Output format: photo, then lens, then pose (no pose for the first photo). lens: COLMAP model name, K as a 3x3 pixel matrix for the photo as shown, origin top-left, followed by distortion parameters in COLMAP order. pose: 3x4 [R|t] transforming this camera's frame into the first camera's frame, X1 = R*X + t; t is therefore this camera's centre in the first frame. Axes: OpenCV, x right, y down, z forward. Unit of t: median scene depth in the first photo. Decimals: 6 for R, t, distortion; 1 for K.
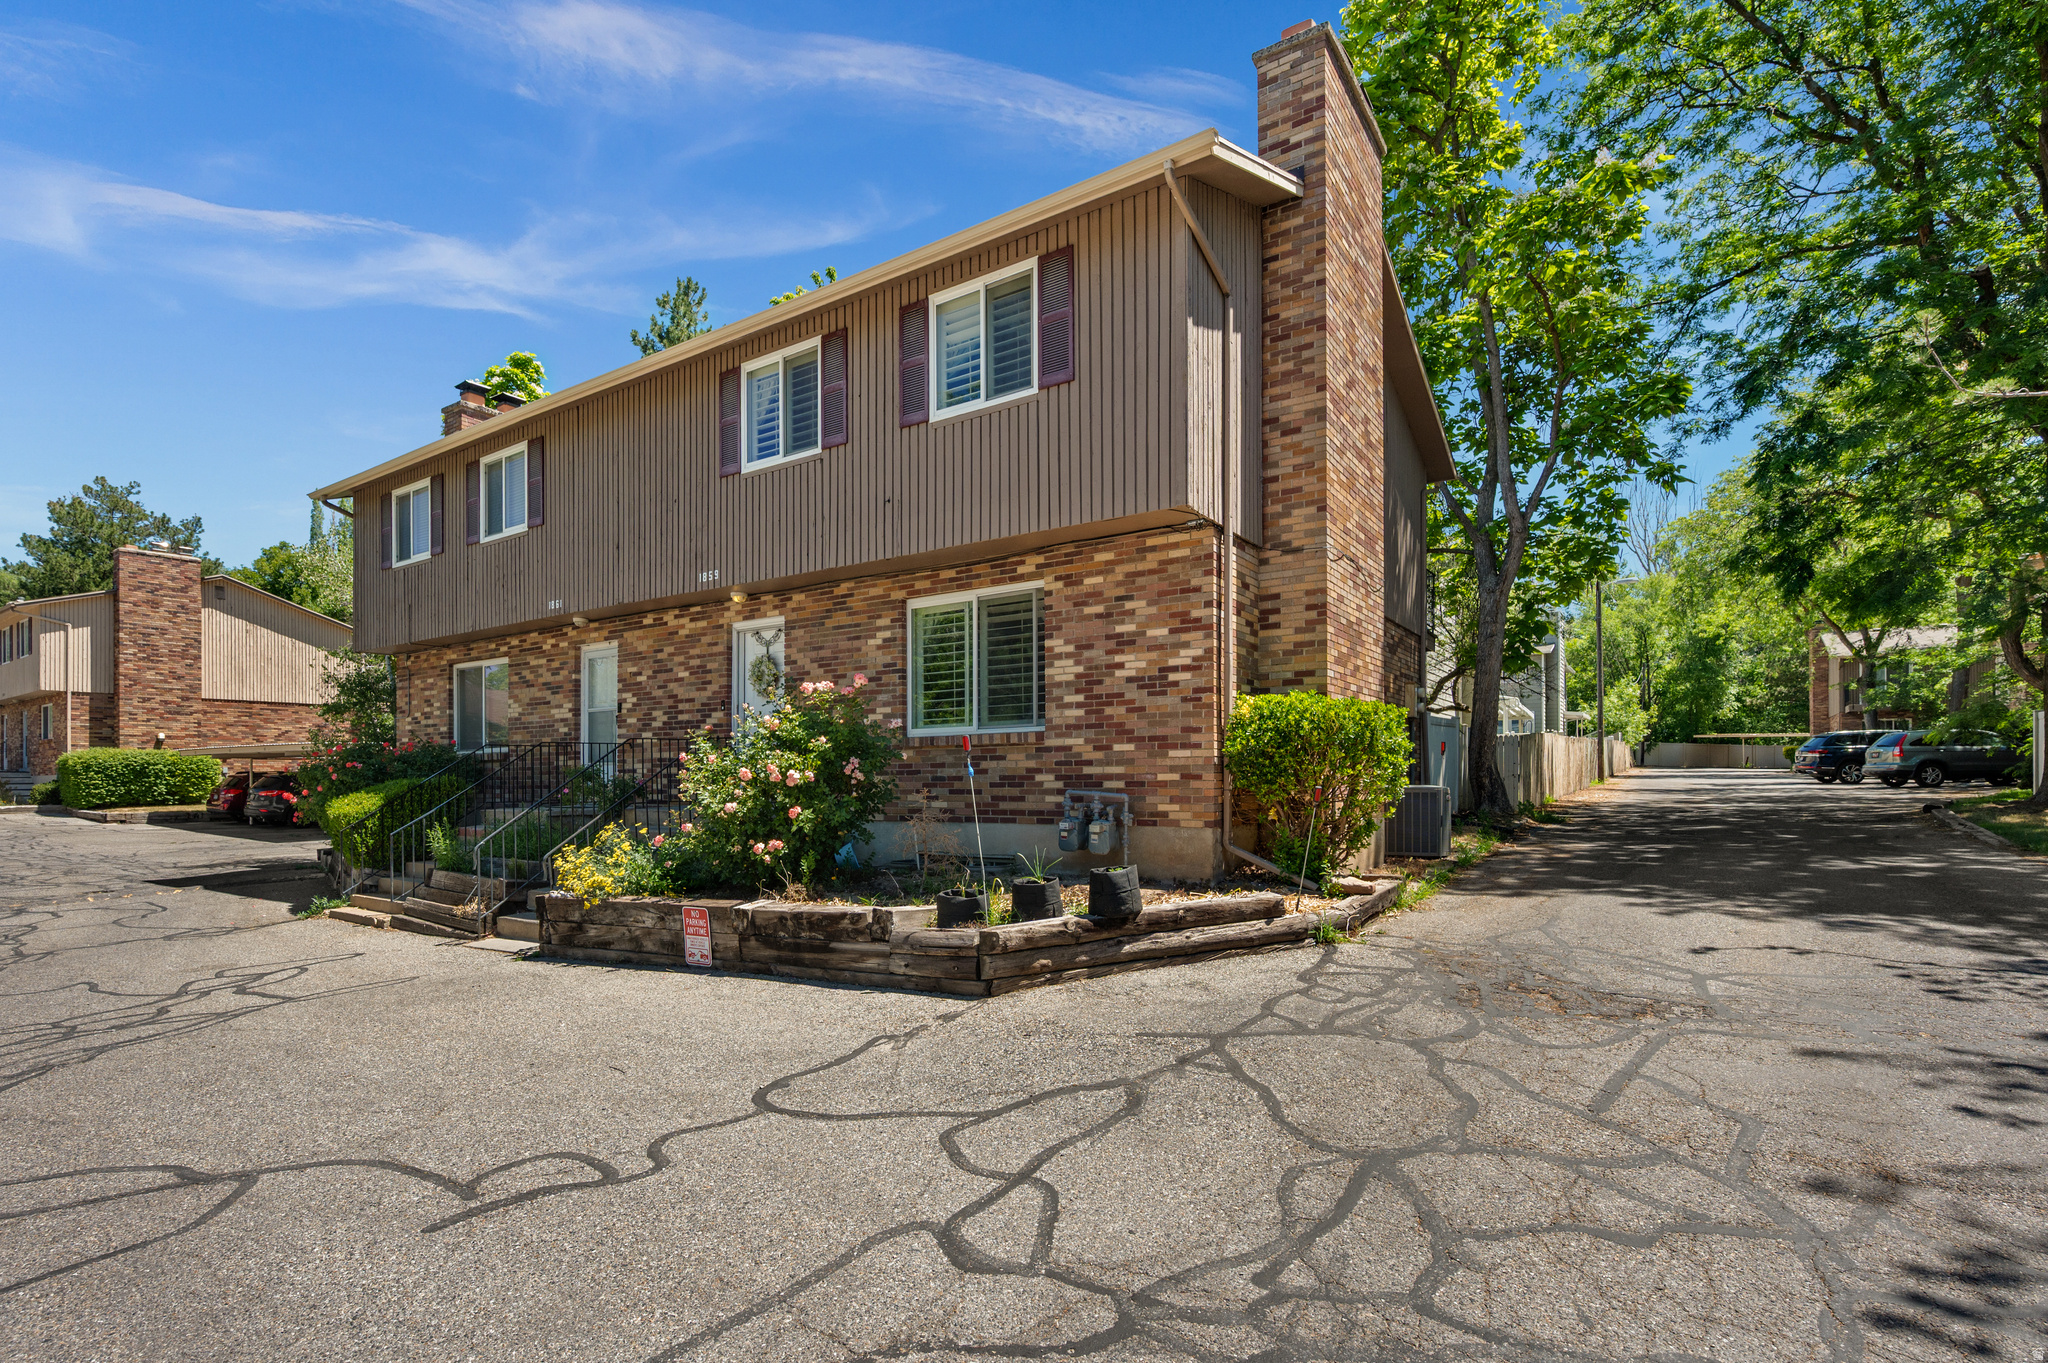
lens RADIAL K [[935.6, 0, 997.9], [0, 935.6, 783.1], [0, 0, 1]] dist [-0.000427, -0.000178]
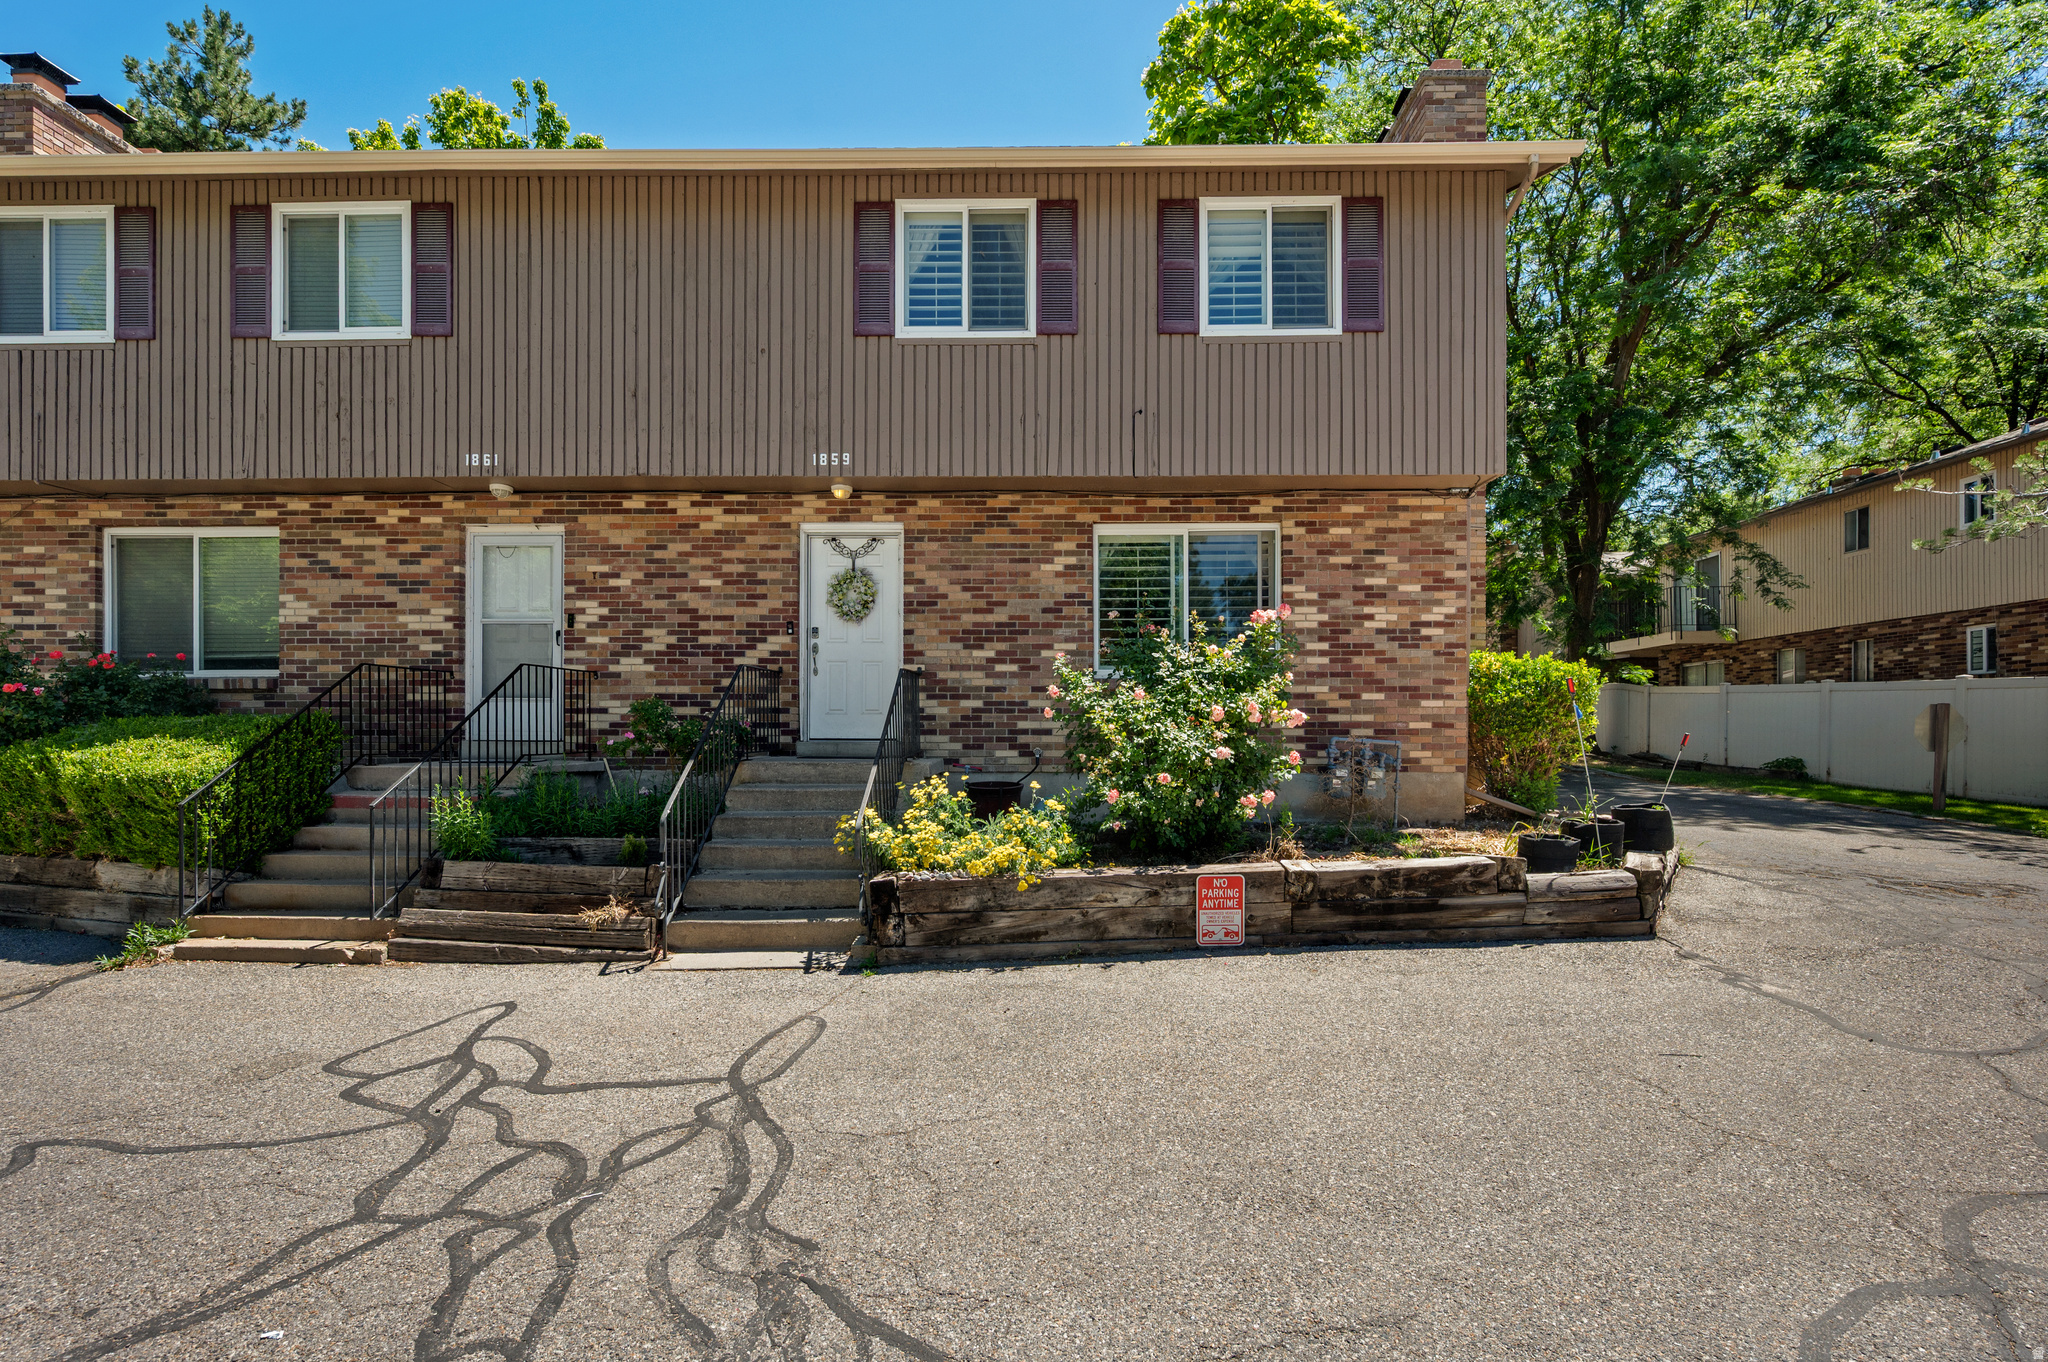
lens RADIAL K [[935.6, 0, 1012.8], [0, 935.6, 746.0], [0, 0, 1]] dist [-0.000427, -0.000178]
pose [[0.845999, 0.002801, 0.533178, -0.724878], [-0.005133, 0.999983, 0.002891, 0.015106], [-0.533160, -0.005182, 0.845998, 0.323996]]
